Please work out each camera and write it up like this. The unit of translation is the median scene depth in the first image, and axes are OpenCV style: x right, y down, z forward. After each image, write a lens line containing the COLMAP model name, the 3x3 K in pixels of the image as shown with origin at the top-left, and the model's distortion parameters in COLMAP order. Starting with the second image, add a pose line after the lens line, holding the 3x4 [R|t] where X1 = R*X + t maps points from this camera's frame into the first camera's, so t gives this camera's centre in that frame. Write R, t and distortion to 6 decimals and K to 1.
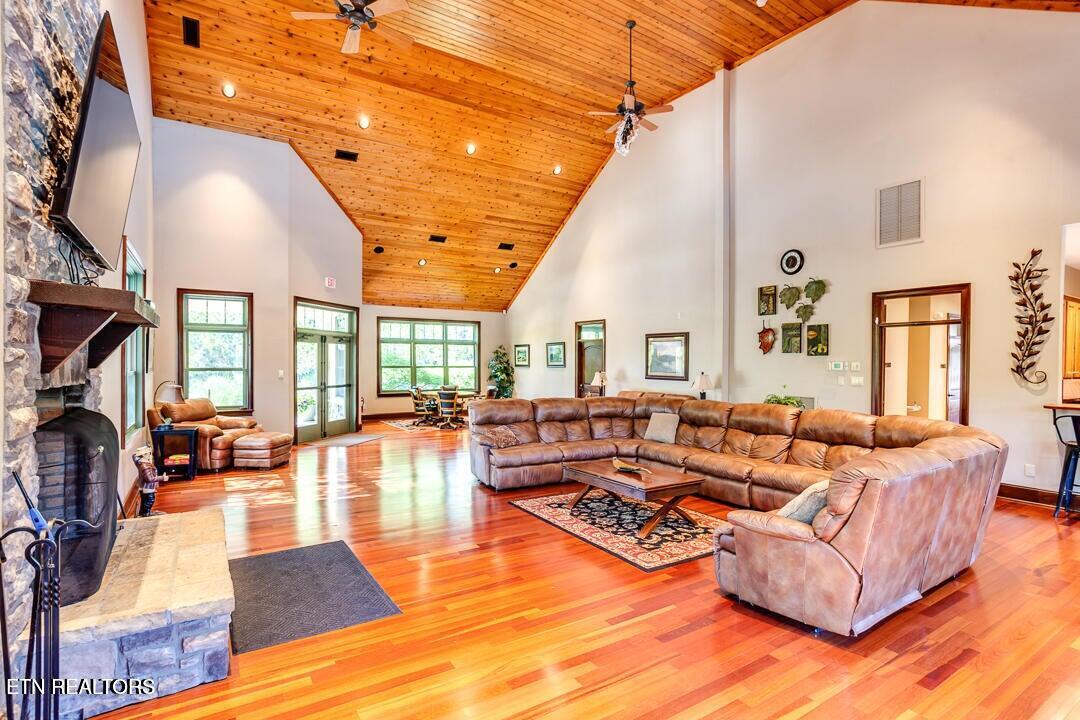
lens RADIAL K [[551.8, 0, 541.2], [0, 551.8, 367.0], [0, 0, 1]] dist [-0.006610, 0.001915]
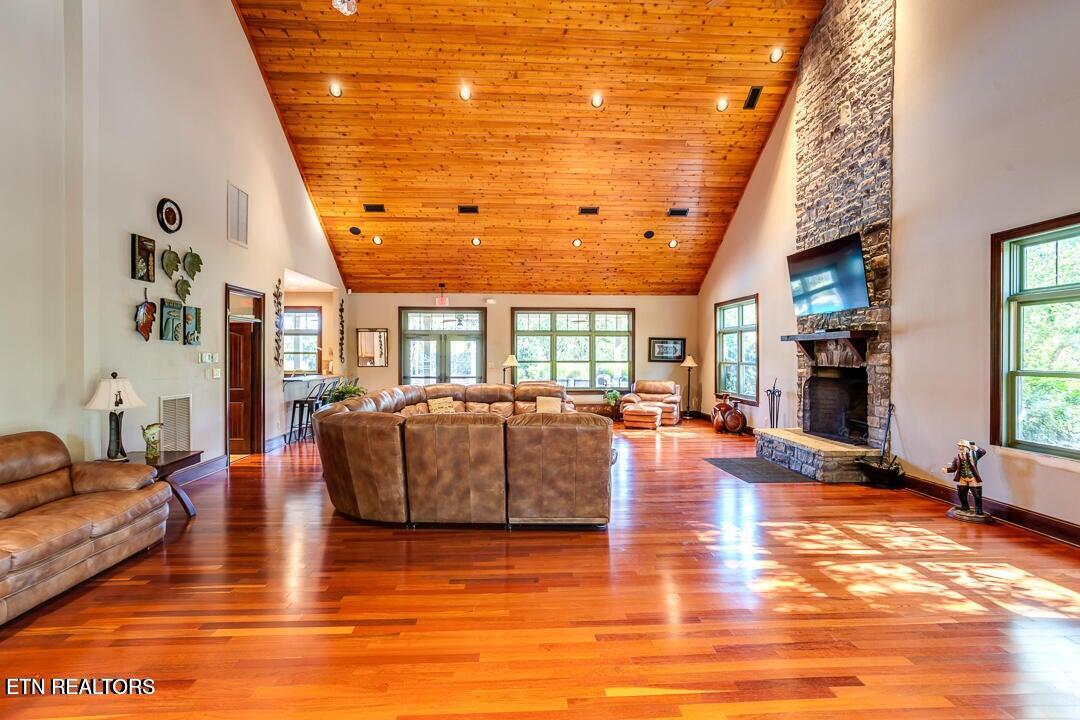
lens RADIAL K [[532.4, 0, 535.2], [0, 532.4, 359.4], [0, 0, 1]] dist [-0.026645, 0.008207]
pose [[-0.881760, -0.011460, 0.471558, -0.243171], [-0.000437, 0.999724, 0.023479, -0.014550], [-0.471697, 0.020497, -0.881522, 1.132232]]
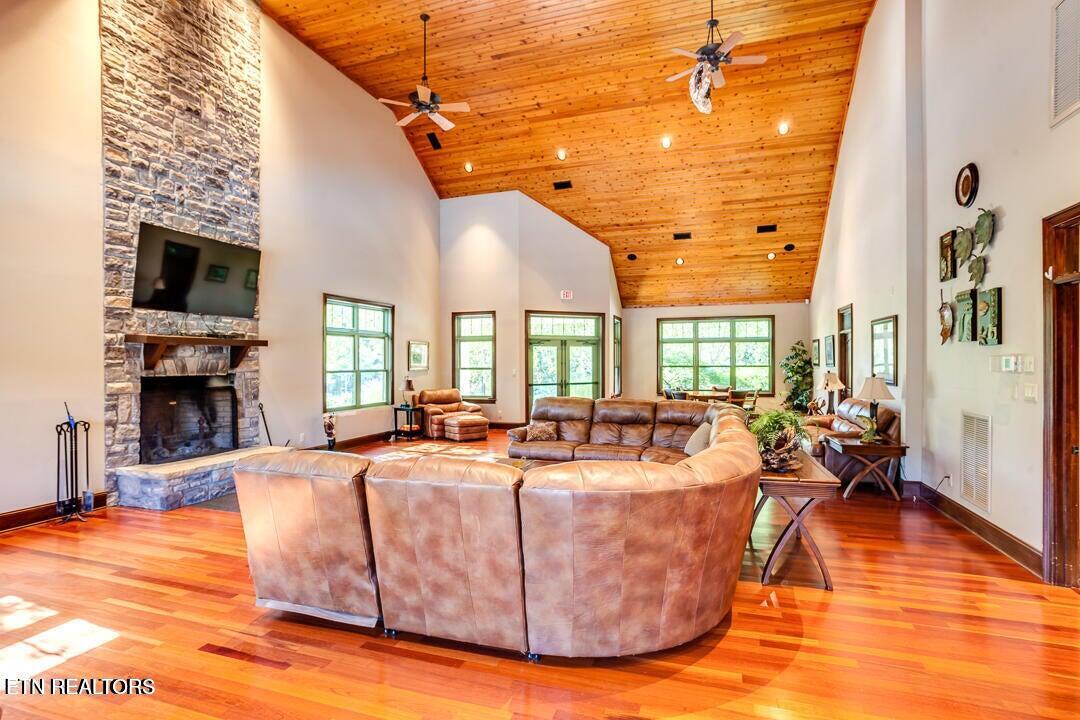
lens RADIAL K [[546.2, 0, 507.7], [0, 546.2, 361.7], [0, 0, 1]] dist [-0.013993, 0.012714]
pose [[0.609924, -0.008770, -0.792411, 0.488502], [0.000143, 0.999940, -0.010957, 0.002202], [0.792460, 0.006570, 0.609889, 0.203368]]
